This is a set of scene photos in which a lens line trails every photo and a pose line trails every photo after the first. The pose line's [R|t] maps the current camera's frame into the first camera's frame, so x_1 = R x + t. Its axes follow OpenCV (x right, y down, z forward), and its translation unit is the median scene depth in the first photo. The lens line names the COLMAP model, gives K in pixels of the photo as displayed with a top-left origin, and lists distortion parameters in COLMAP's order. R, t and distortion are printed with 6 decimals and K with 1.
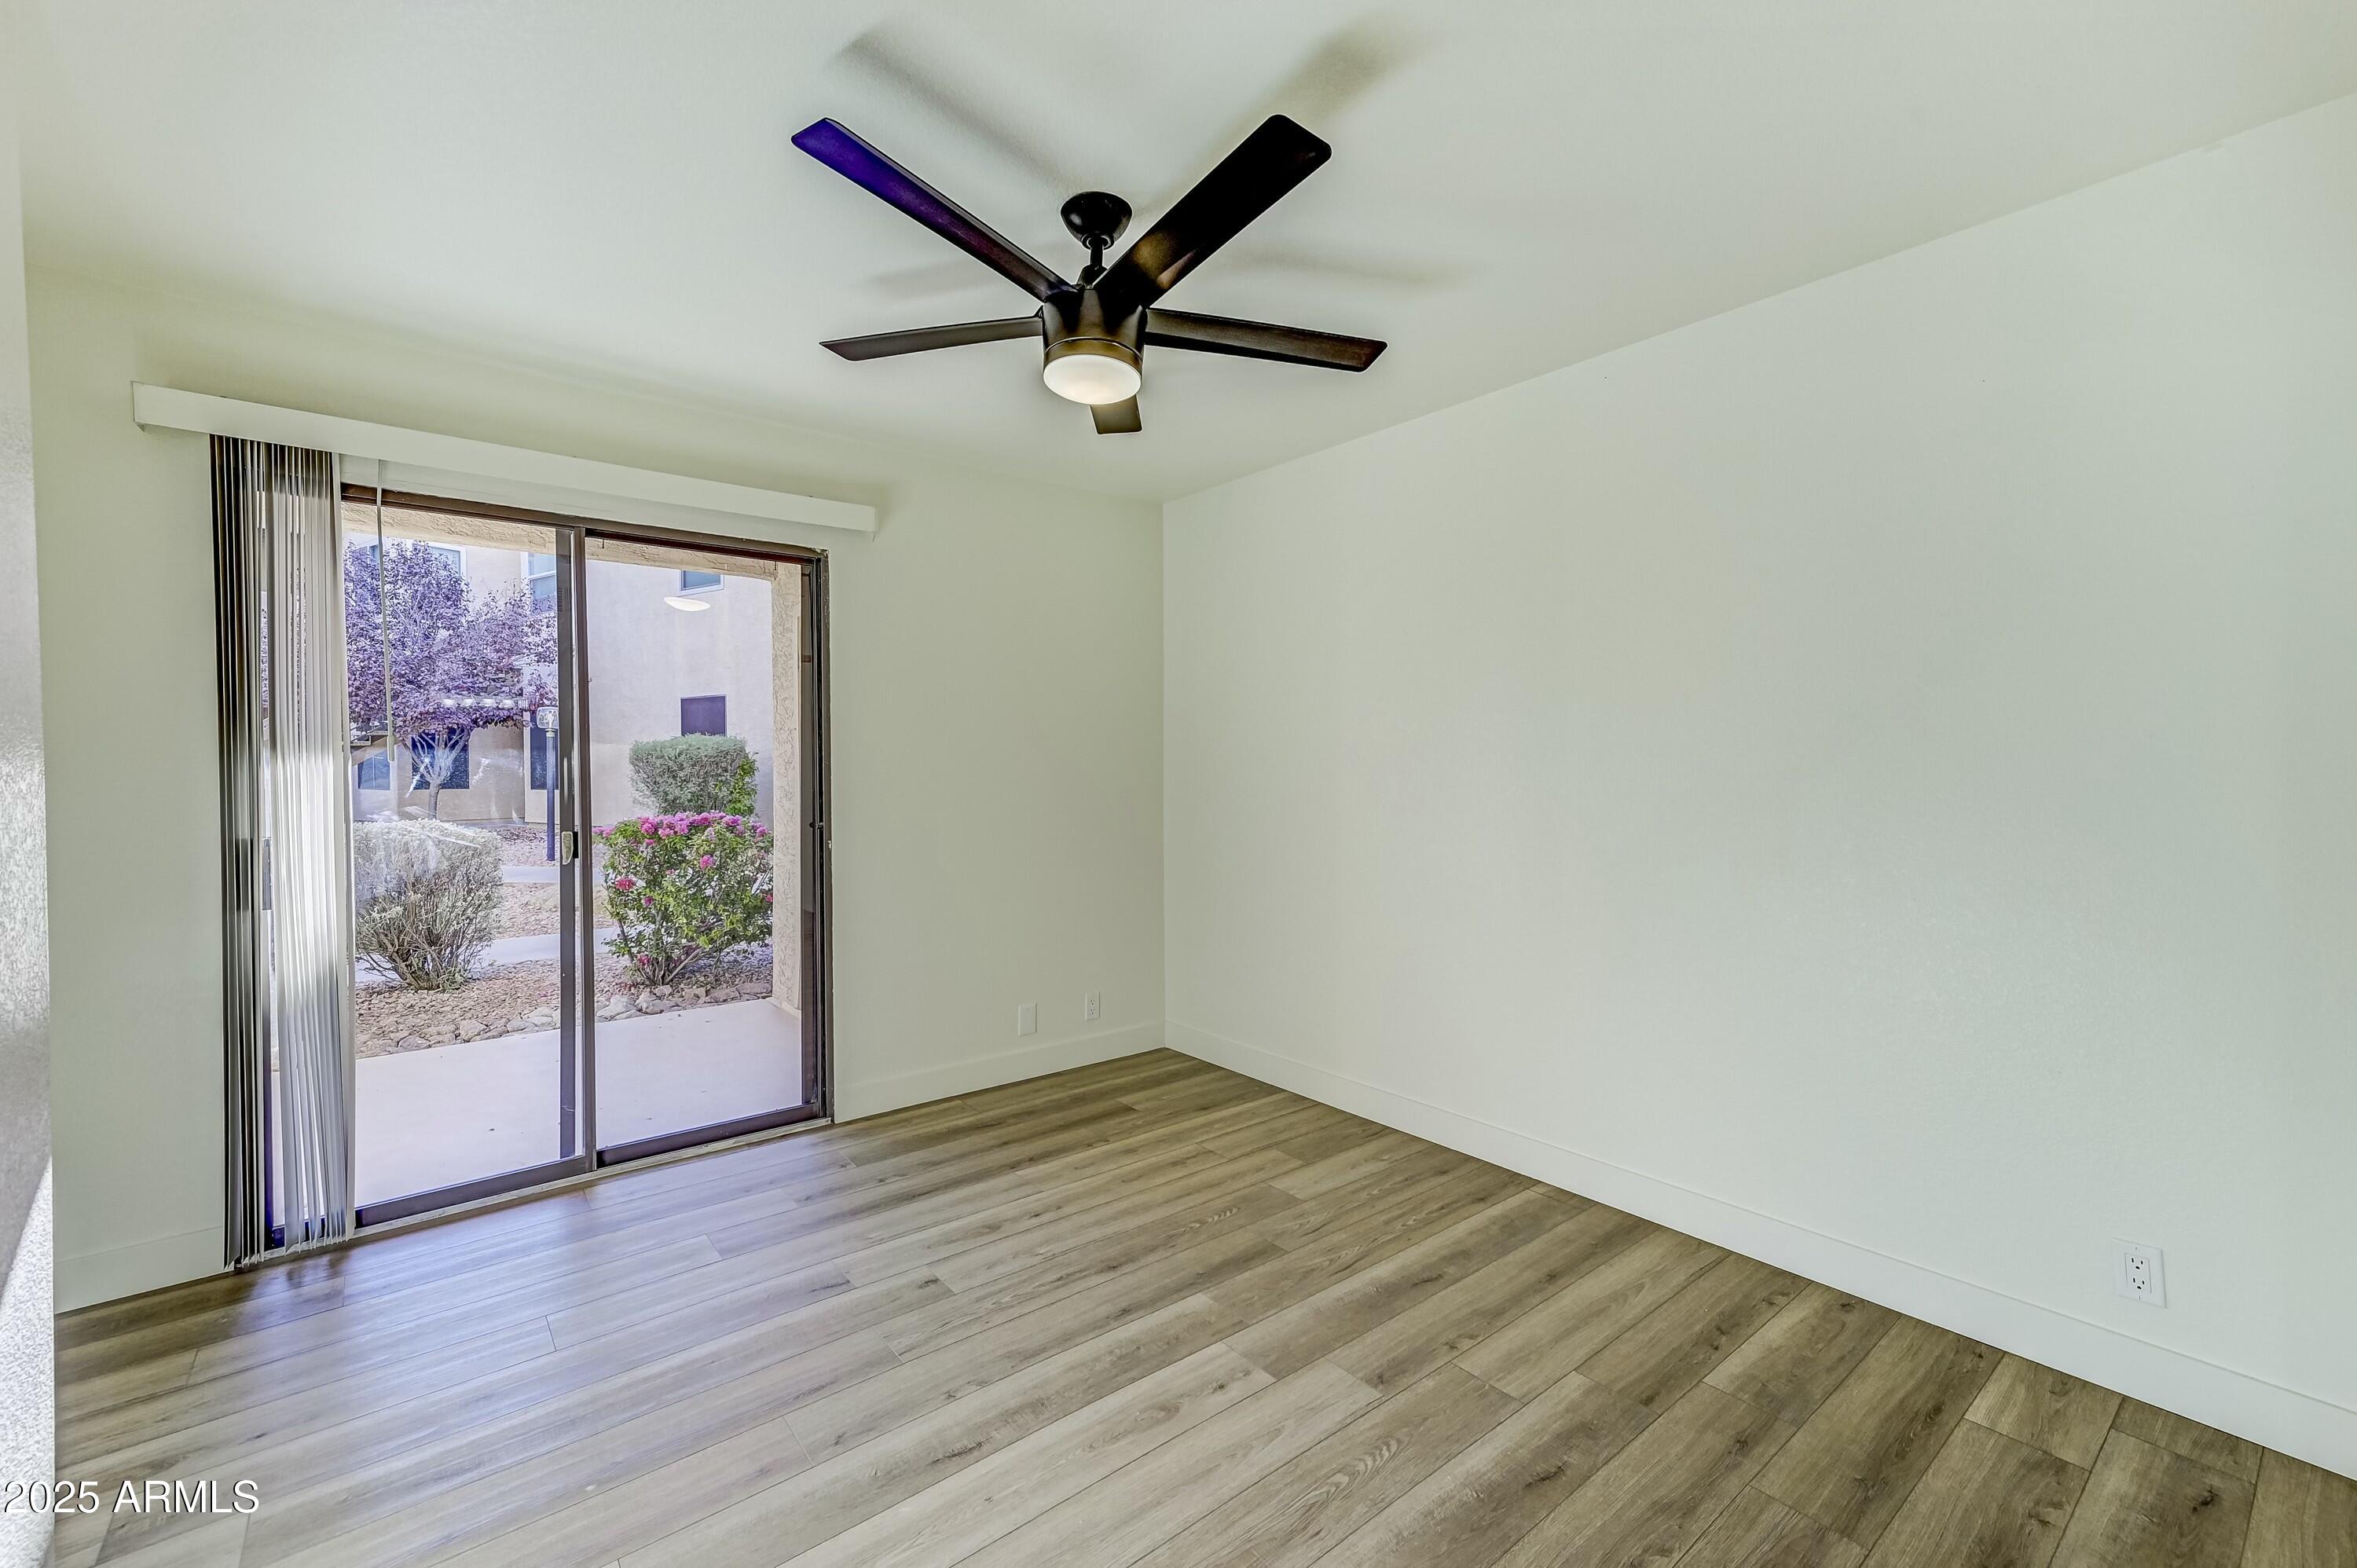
lens RADIAL K [[1003.2, 0, 1184.2], [0, 1003.2, 783.0], [0, 0, 1]] dist [0.009856, 0.000128]
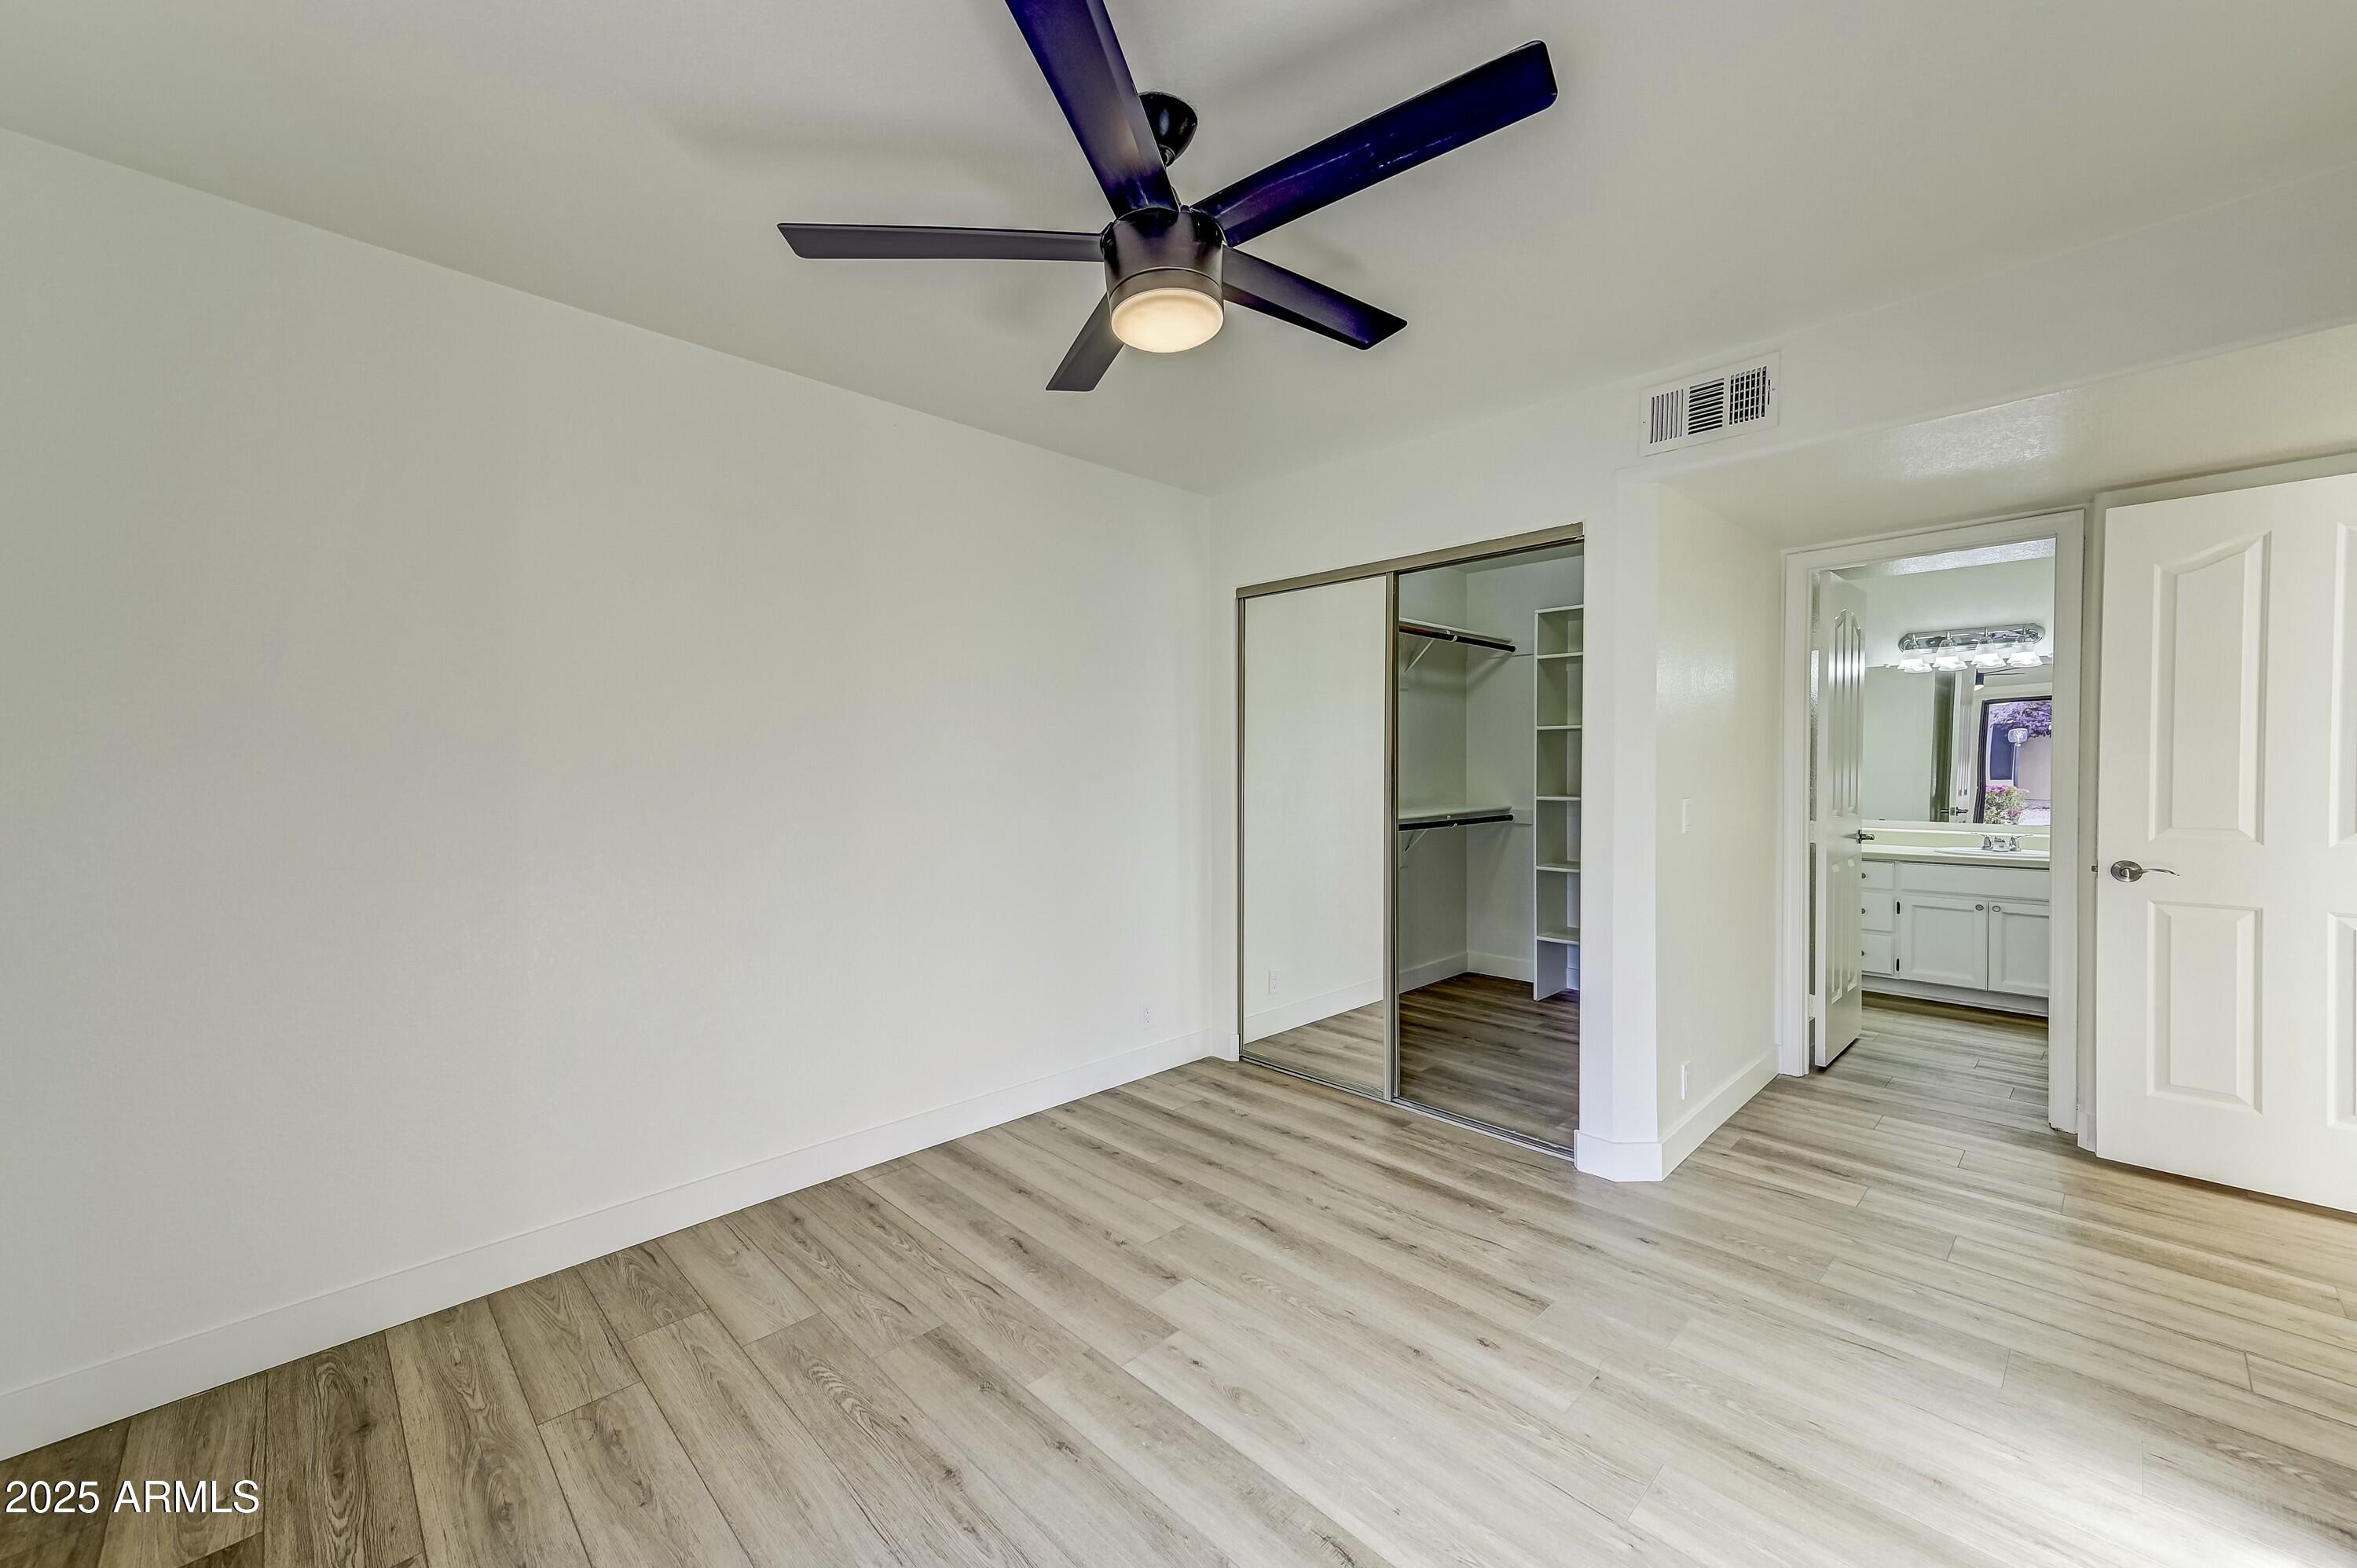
lens RADIAL K [[931.4, 0, 1186.6], [0, 931.4, 784.0], [0, 0, 1]] dist [0.020245, 0.001729]
pose [[-0.114200, -0.018251, 0.993290, -0.763879], [0.023463, 0.999503, 0.021063, -0.017188], [-0.993181, 0.025711, -0.113715, 0.918785]]
